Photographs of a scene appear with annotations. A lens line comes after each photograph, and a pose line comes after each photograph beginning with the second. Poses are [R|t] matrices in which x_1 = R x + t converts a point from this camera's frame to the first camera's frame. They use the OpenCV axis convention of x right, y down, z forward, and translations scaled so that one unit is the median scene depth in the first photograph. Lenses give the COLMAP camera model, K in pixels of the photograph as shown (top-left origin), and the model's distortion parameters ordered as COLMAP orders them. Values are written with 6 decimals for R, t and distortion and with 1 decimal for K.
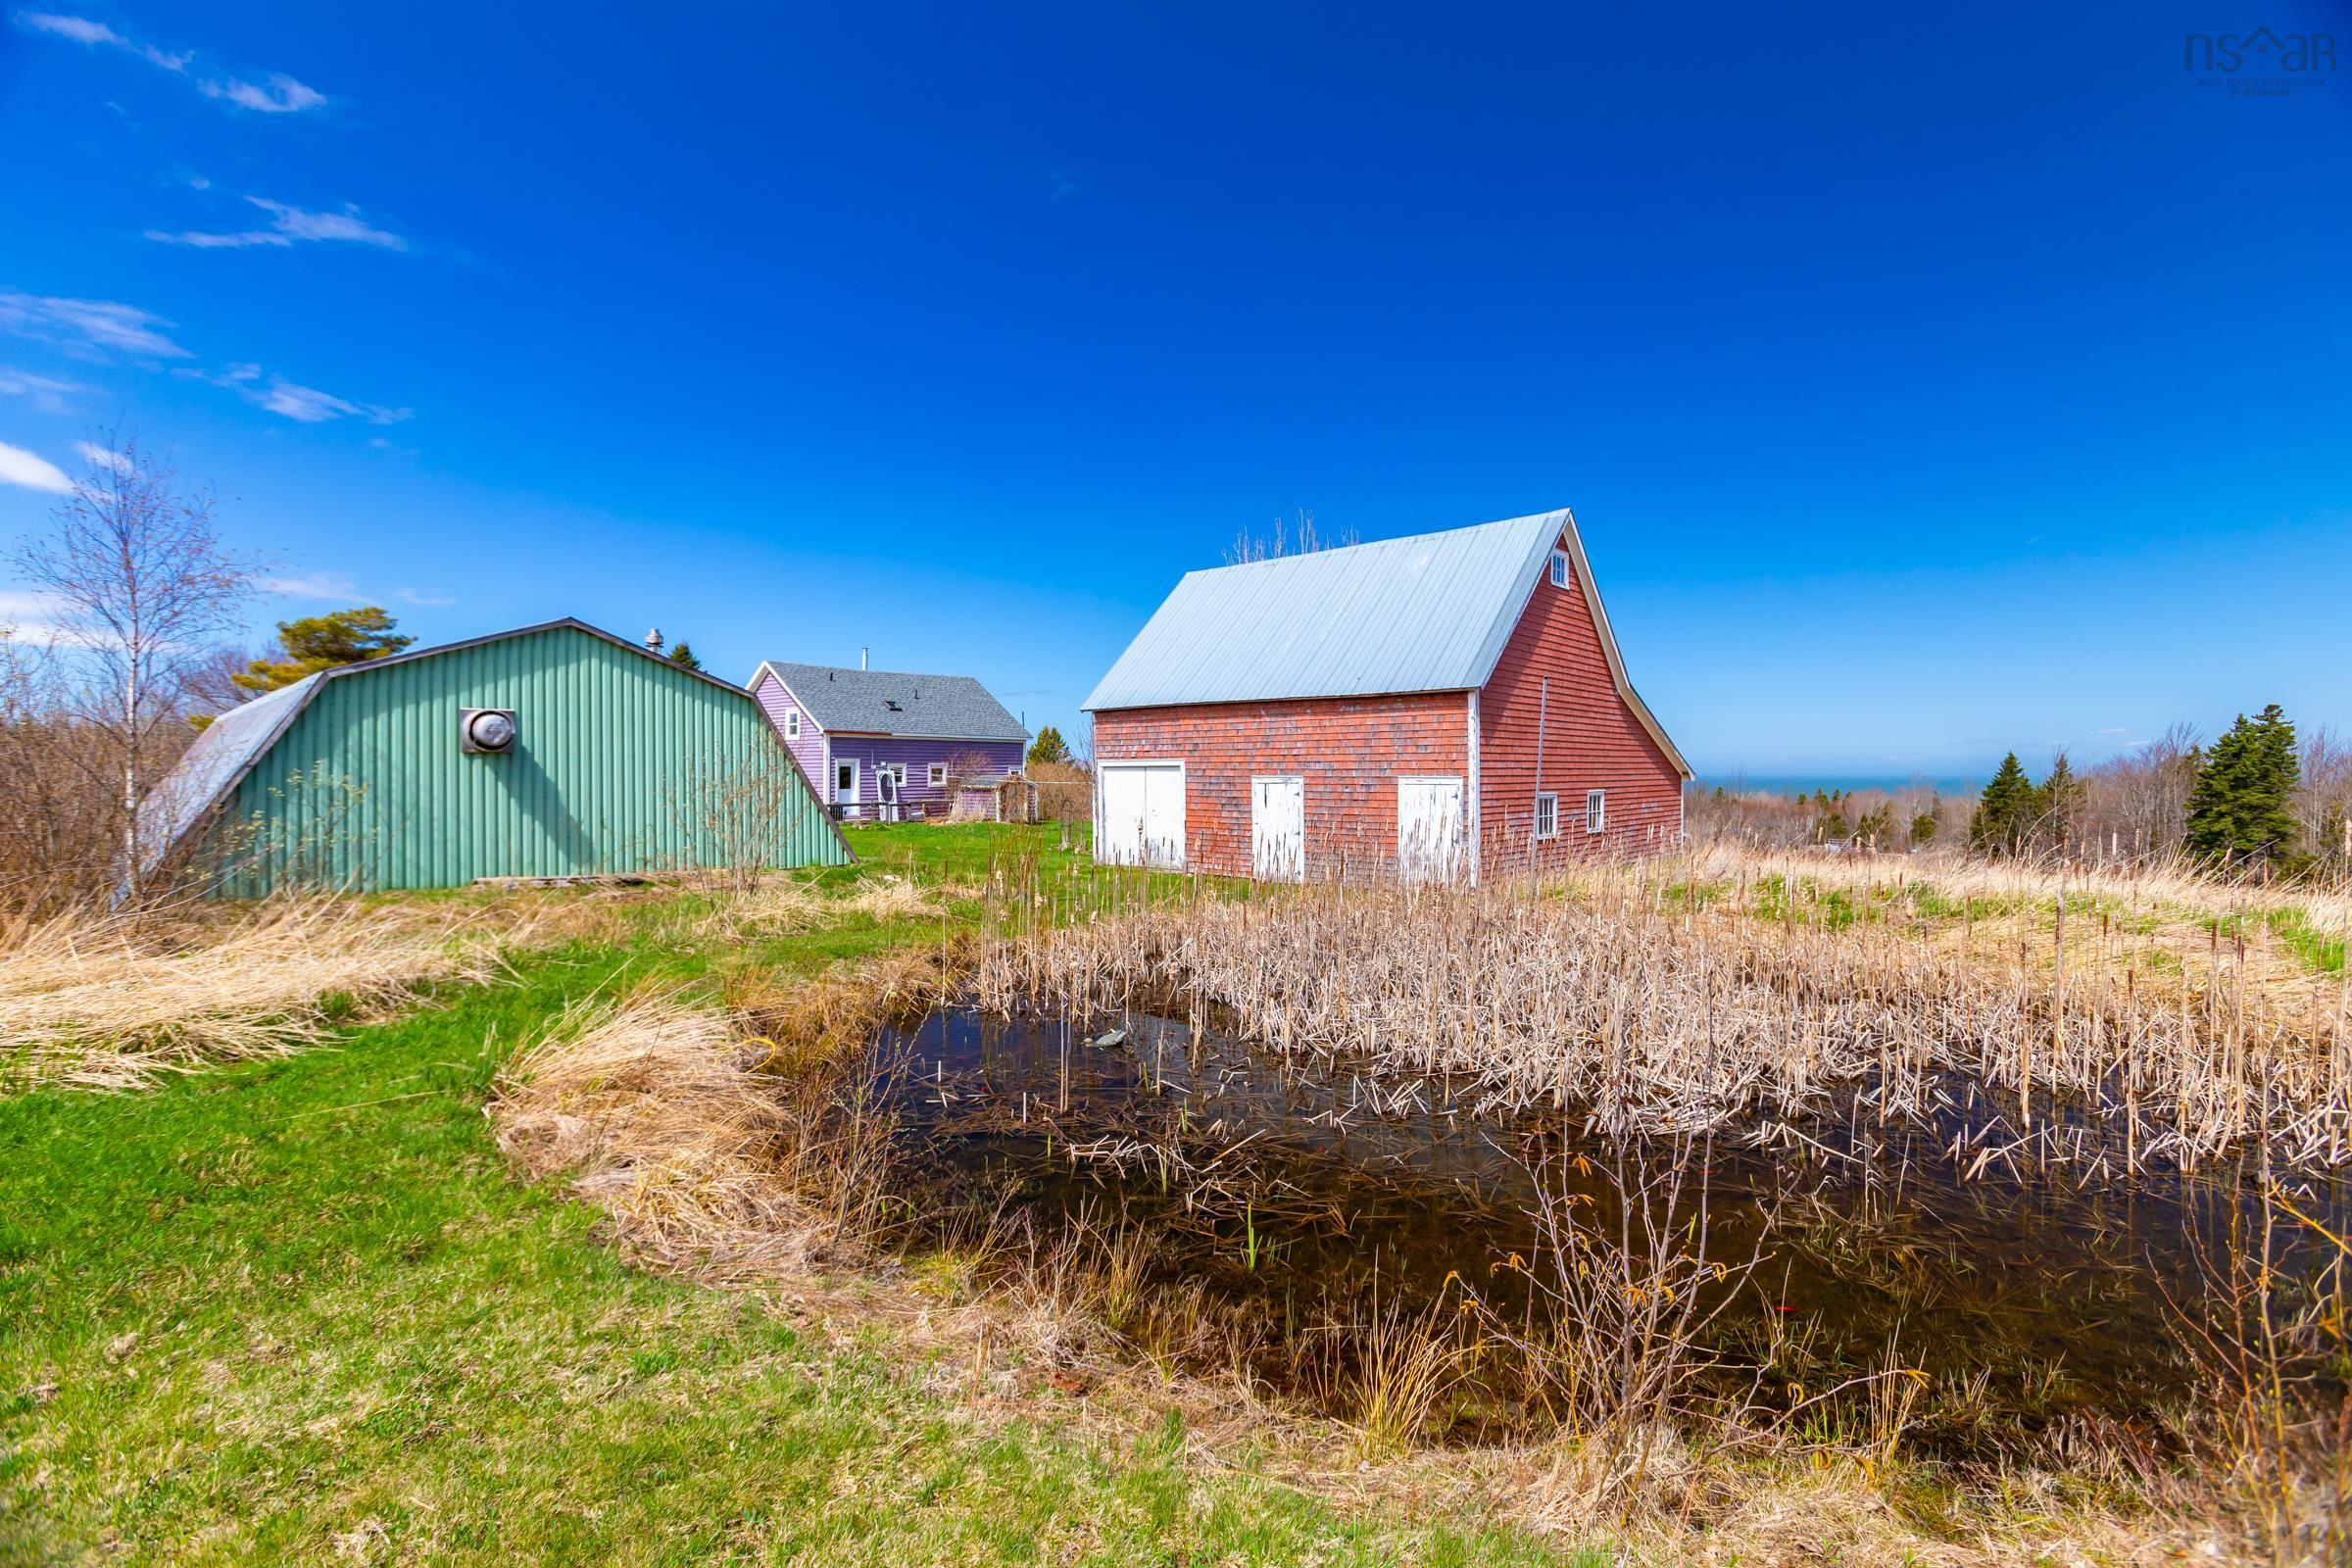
lens RADIAL K [[1064.4, 0, 1168.8], [0, 1064.4, 776.3], [0, 0, 1]] dist [0.002427, 0.001817]
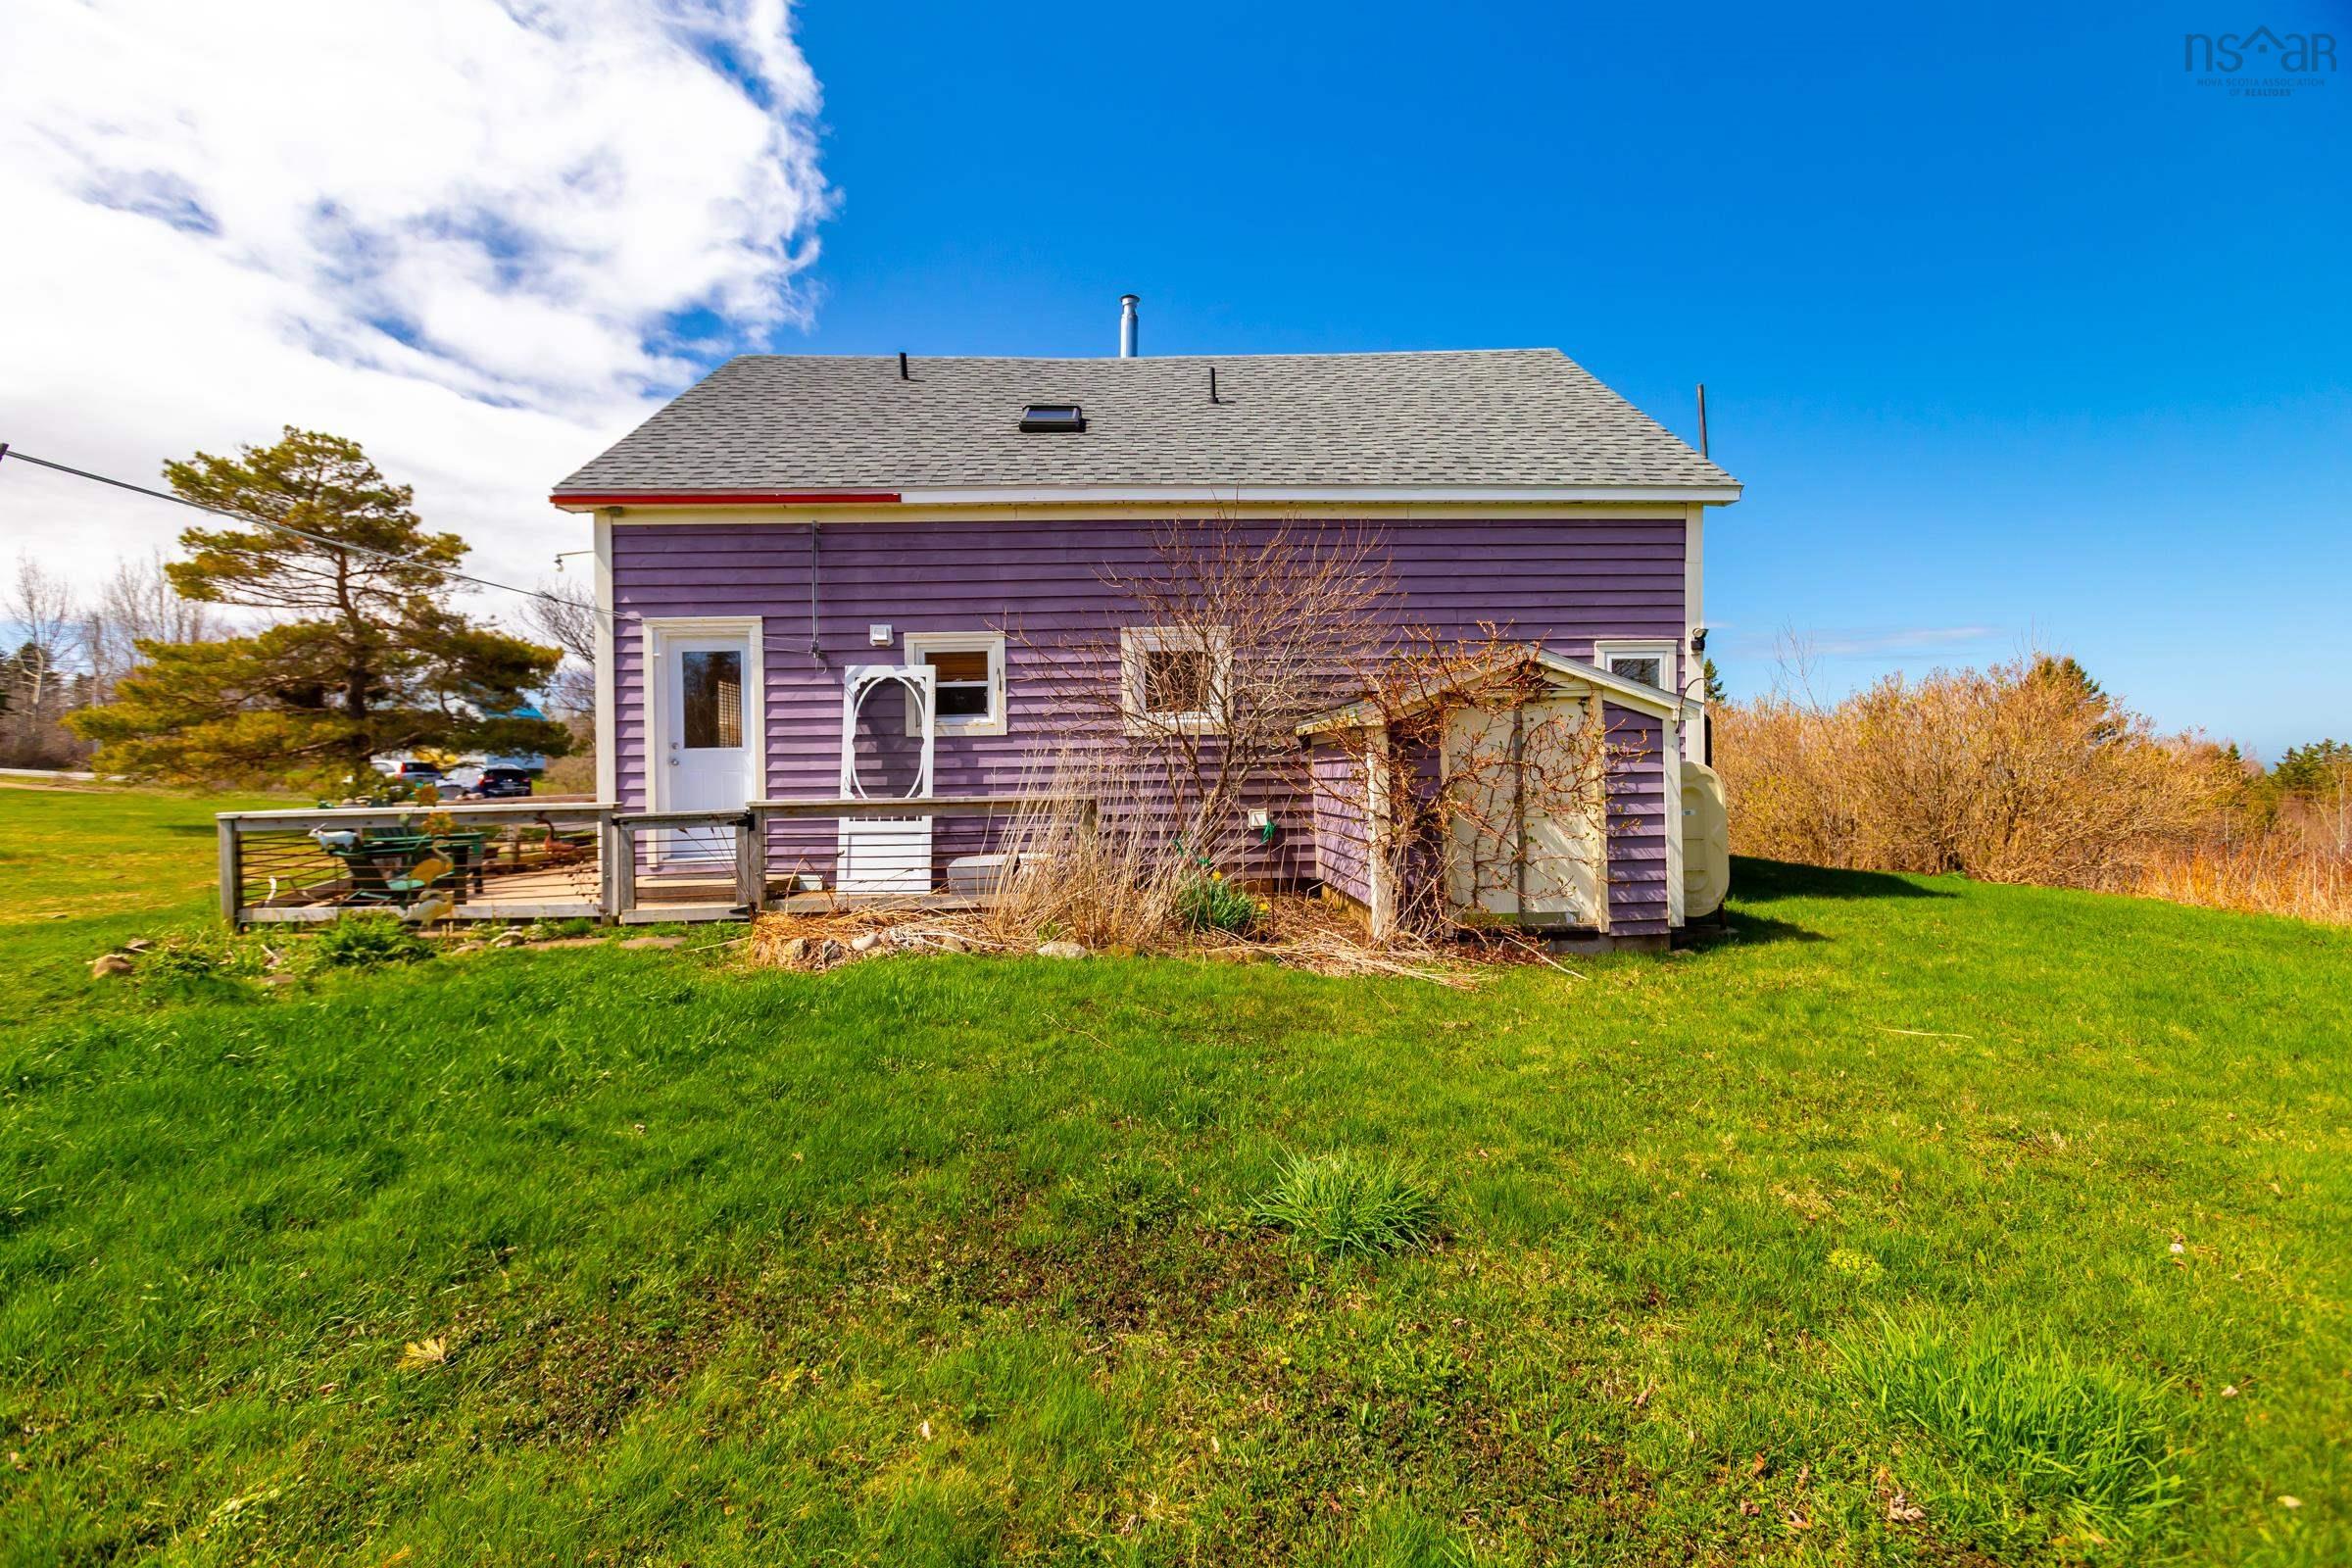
lens RADIAL K [[1064.4, 0, 1168.8], [0, 1064.4, 776.3], [0, 0, 1]] dist [0.002427, 0.001817]
pose [[0.685569, -0.009242, -0.727949, -0.064350], [0.015139, 0.999884, 0.001564, 0.019299], [0.727851, -0.012093, 0.685629, 0.916410]]
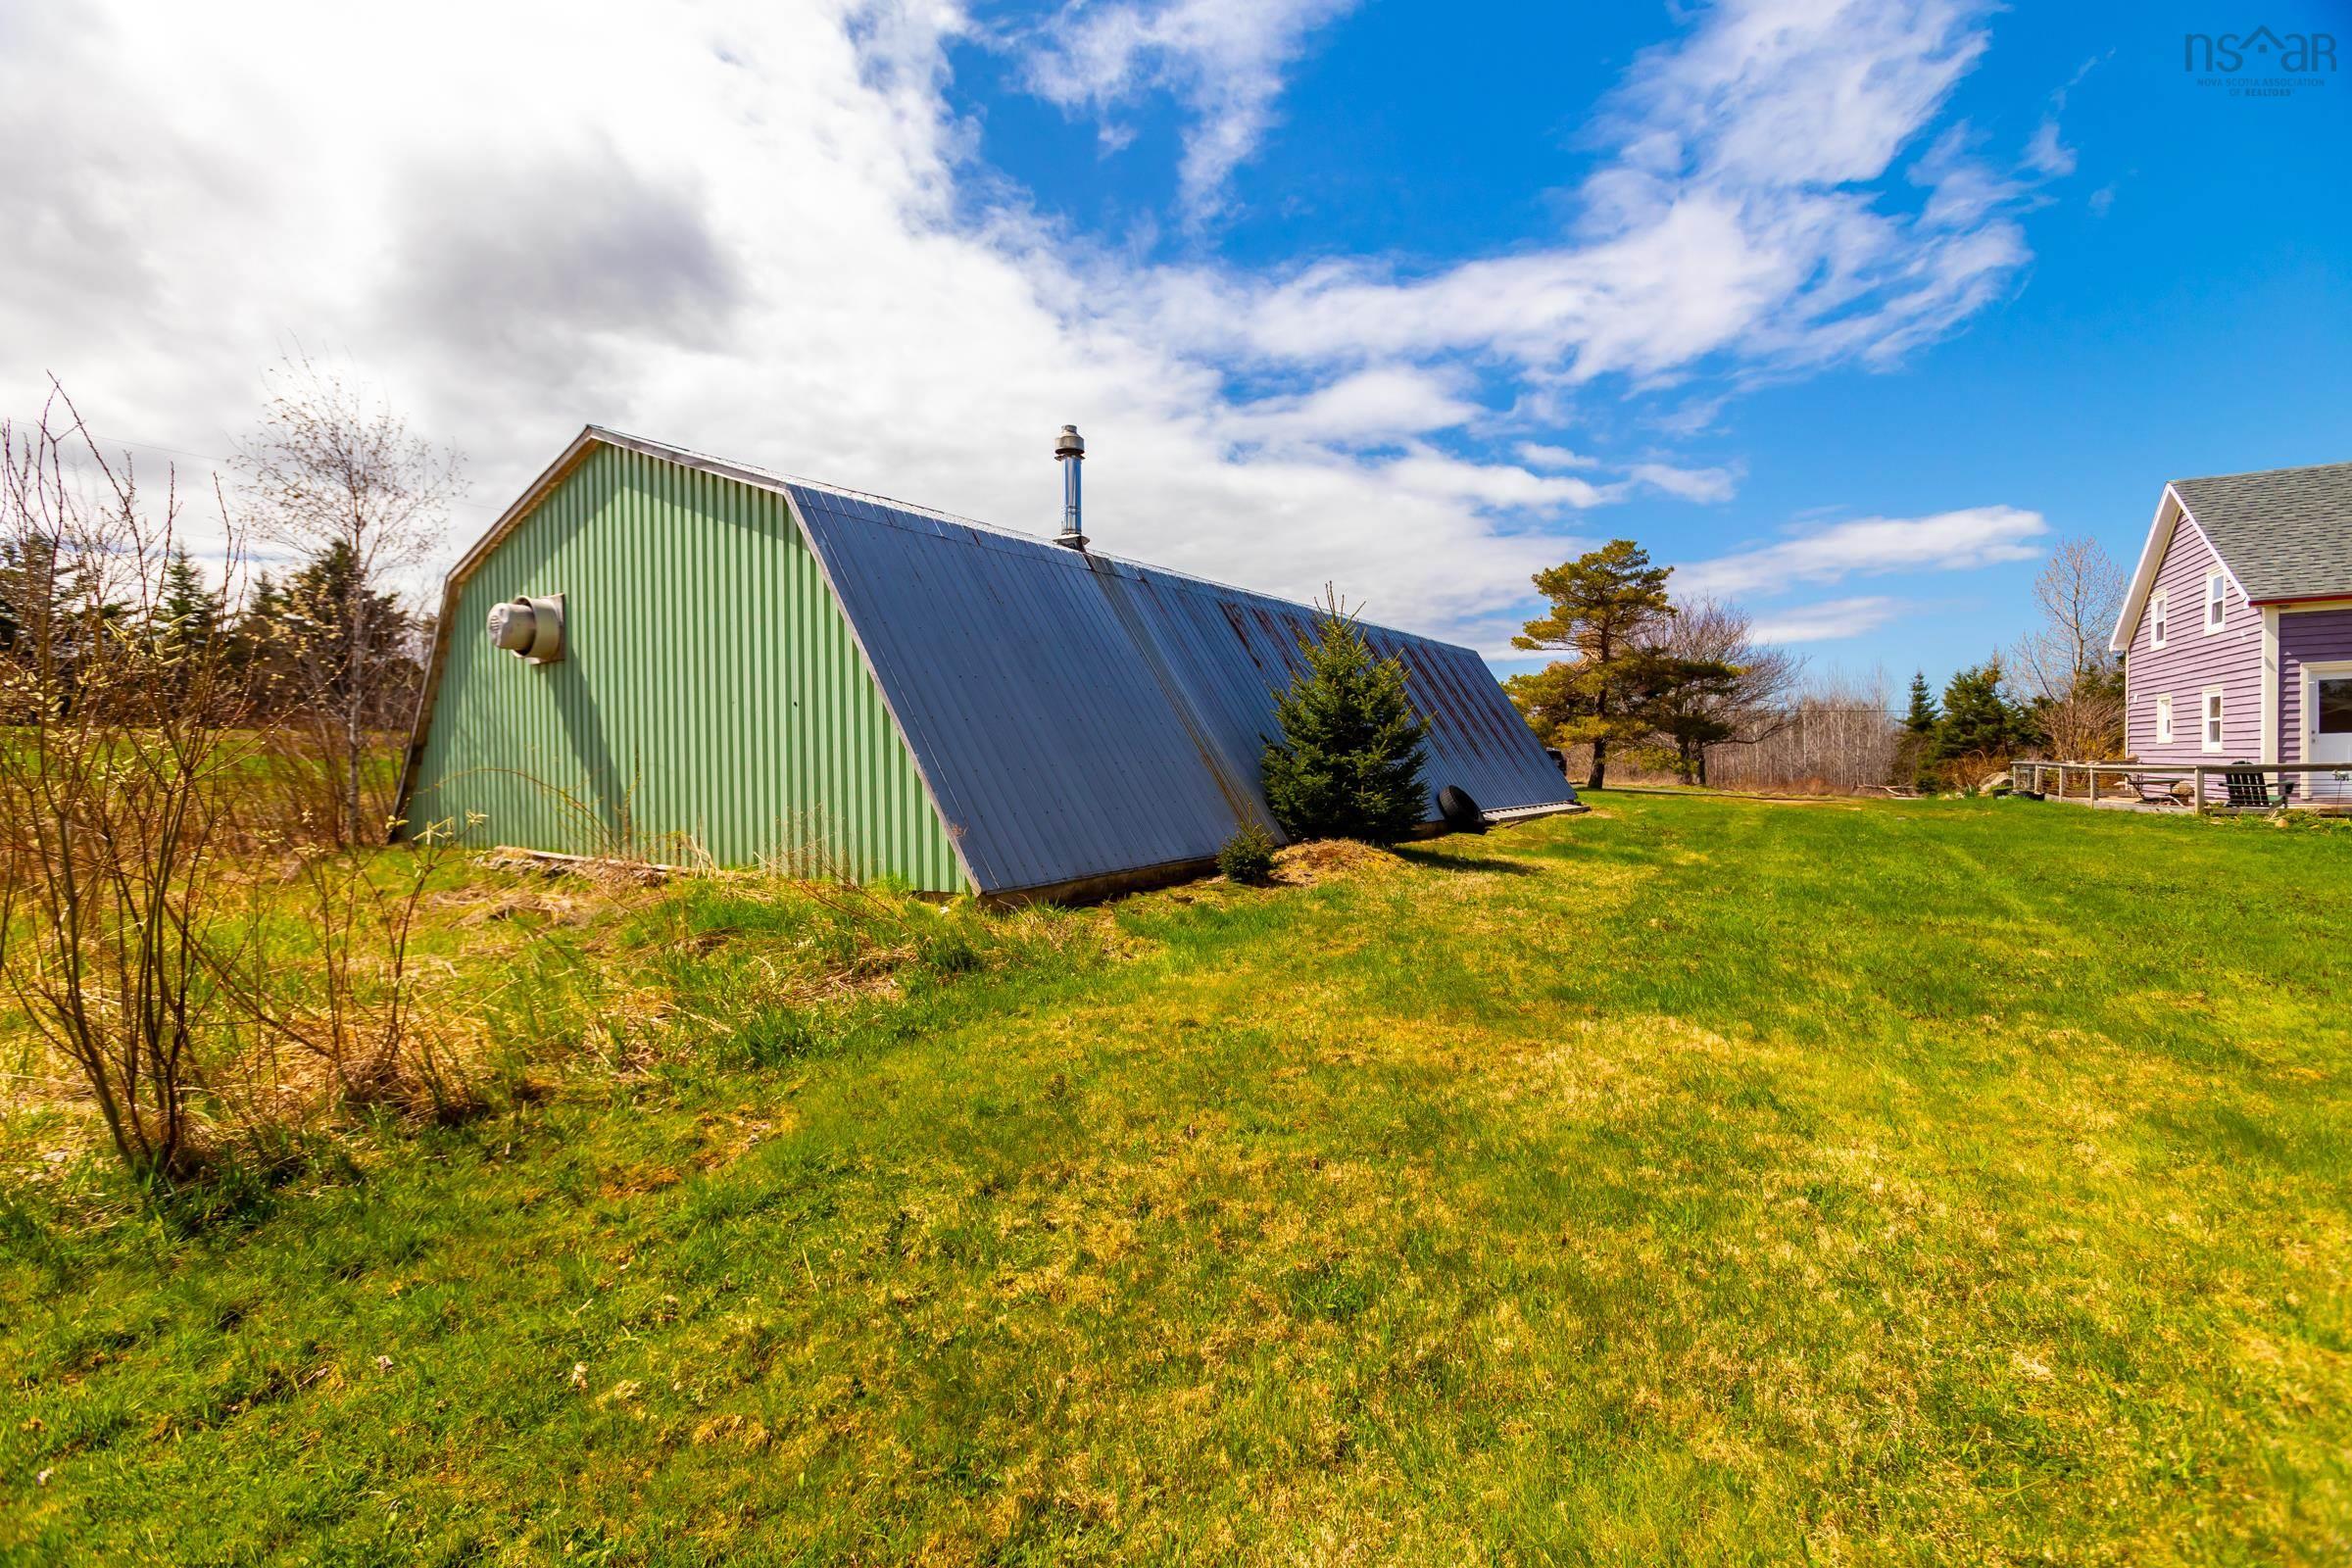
lens RADIAL K [[1064.4, 0, 1168.8], [0, 1064.4, 776.3], [0, 0, 1]] dist [0.002427, 0.001817]
pose [[0.181608, 0.003610, -0.983364, 0.029655], [0.016255, 0.999846, 0.006673, 0.018788], [0.983237, -0.017197, 0.181521, 0.466574]]
